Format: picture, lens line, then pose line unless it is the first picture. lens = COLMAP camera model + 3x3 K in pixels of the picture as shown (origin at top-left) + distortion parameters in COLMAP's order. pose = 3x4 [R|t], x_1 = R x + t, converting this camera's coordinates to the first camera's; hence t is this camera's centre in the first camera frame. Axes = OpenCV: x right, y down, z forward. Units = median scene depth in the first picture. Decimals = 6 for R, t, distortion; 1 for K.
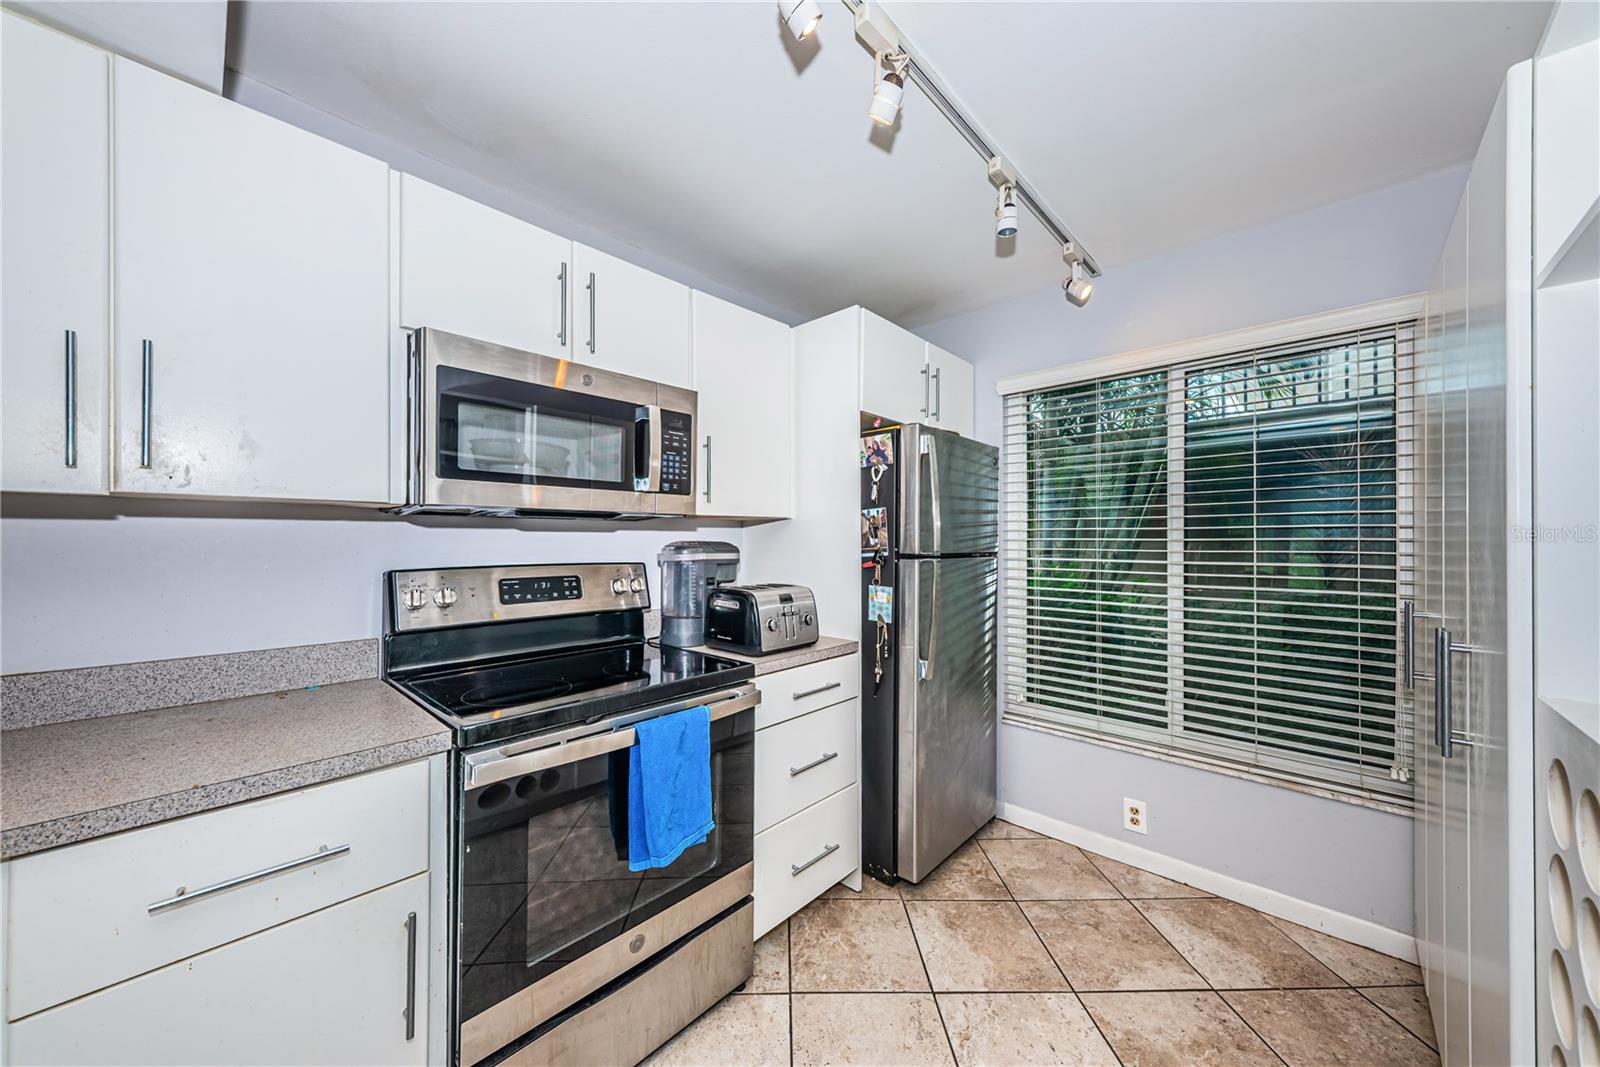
lens RADIAL K [[550.9, 0, 806.1], [0, 550.9, 537.7], [0, 0, 1]] dist [-0.000439, 0.000062]
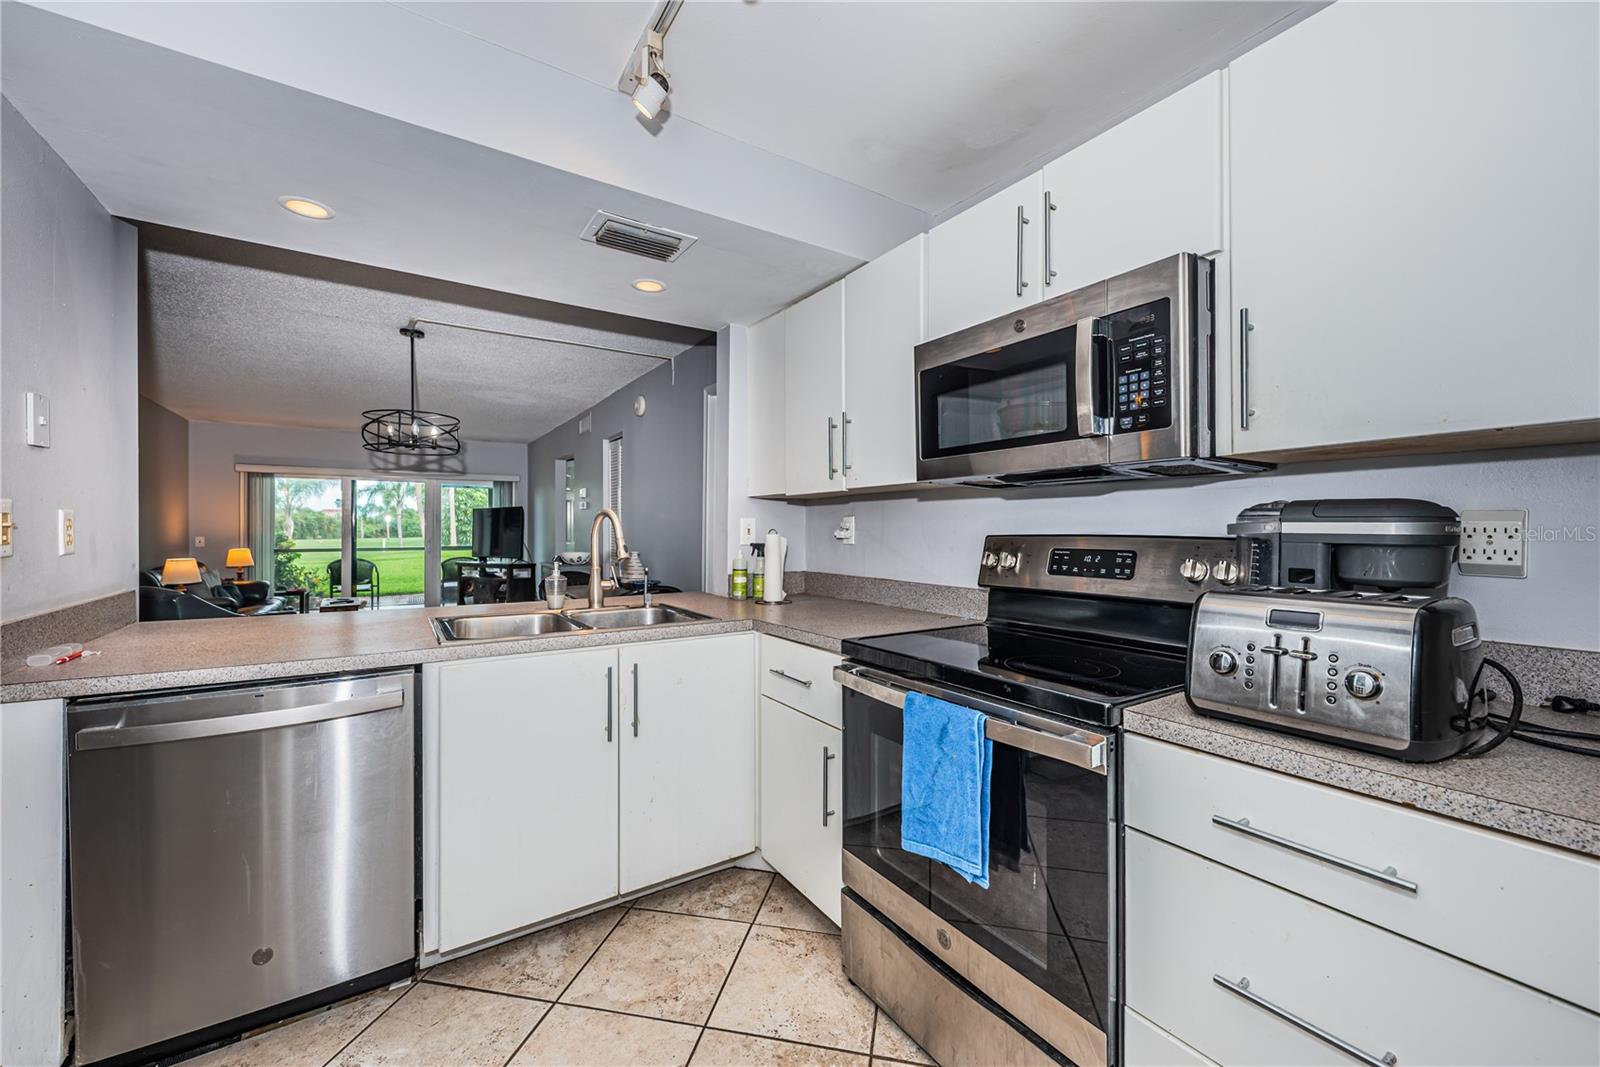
lens RADIAL K [[624.2, 0, 843.6], [0, 624.2, 533.0], [0, 0, 1]] dist [-0.023742, -0.000009]
pose [[-0.207198, 0.002134, -0.978297, 0.568080], [0.004044, 0.999991, 0.001325, 0.041801], [0.978291, -0.003682, -0.207205, 0.809380]]
